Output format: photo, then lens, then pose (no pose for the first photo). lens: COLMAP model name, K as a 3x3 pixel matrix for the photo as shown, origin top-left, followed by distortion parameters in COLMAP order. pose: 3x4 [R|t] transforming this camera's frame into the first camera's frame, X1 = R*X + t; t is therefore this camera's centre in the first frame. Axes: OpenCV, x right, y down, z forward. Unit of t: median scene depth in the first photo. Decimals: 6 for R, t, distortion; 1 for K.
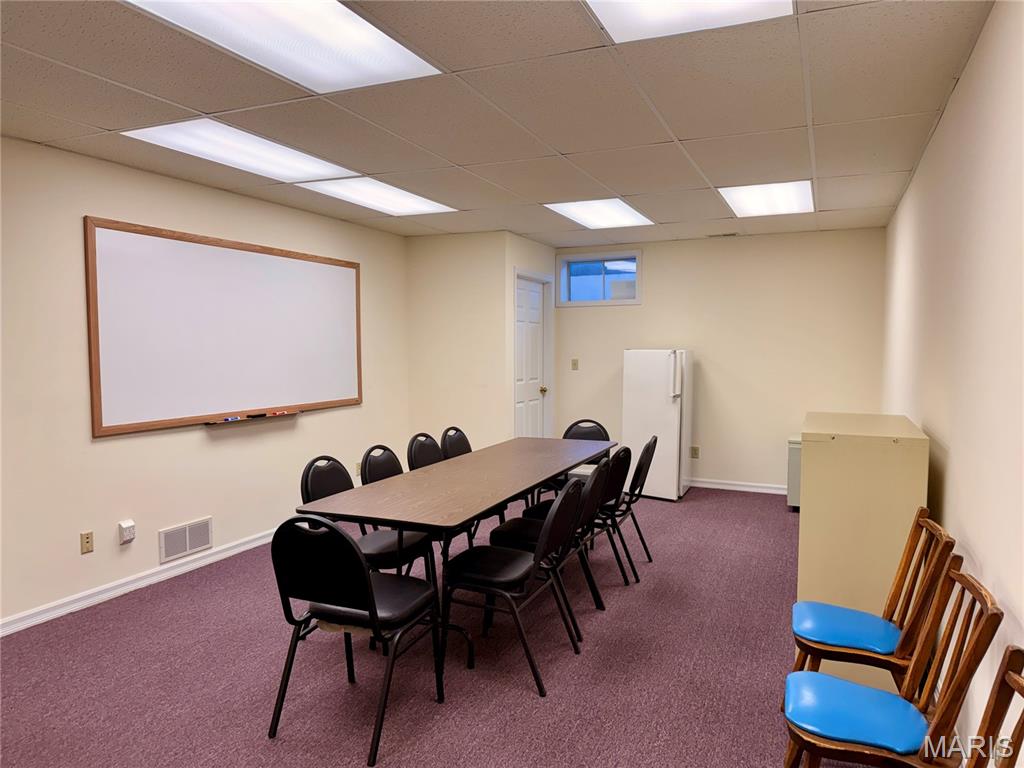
lens RADIAL K [[718.2, 0, 512.0], [0, 718.2, 384.0], [0, 0, 1]] dist [-0.000988, -0.000676]
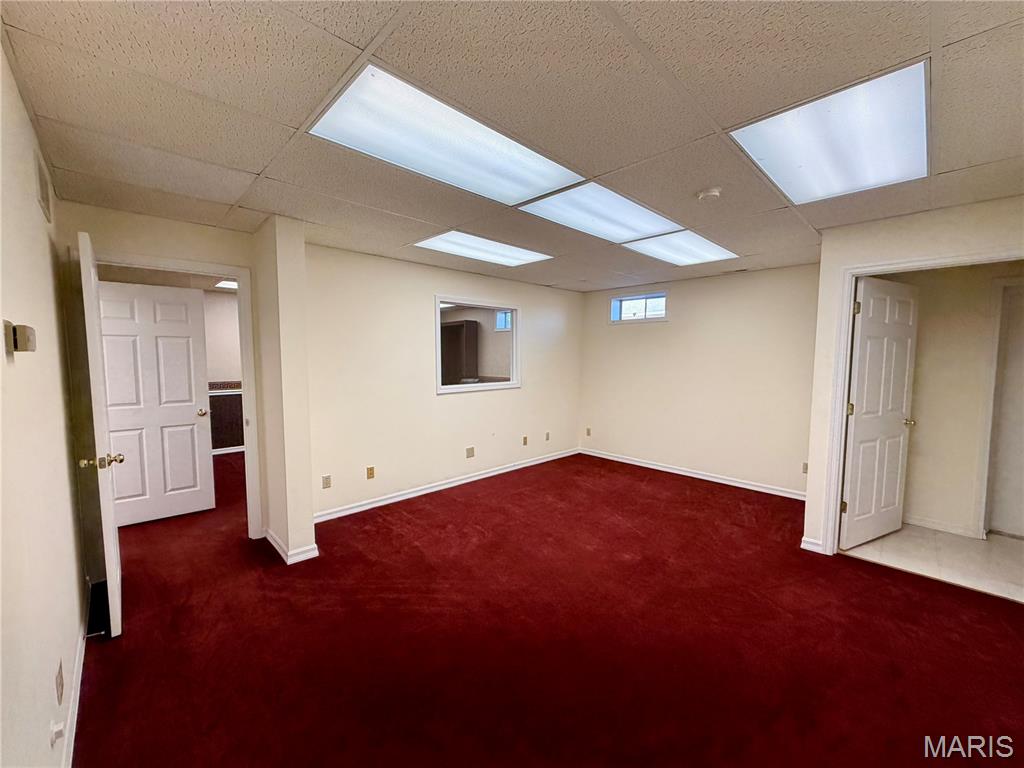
lens RADIAL K [[386.0, 0, 512.0], [0, 386.0, 384.0], [0, 0, 1]] dist [0.000978, 0.000089]
pose [[0.913671, 0.023719, -0.405762, 0.134532], [-0.020993, 0.999717, 0.011169, -0.019563], [0.405912, -0.001687, 0.913911, 0.316983]]
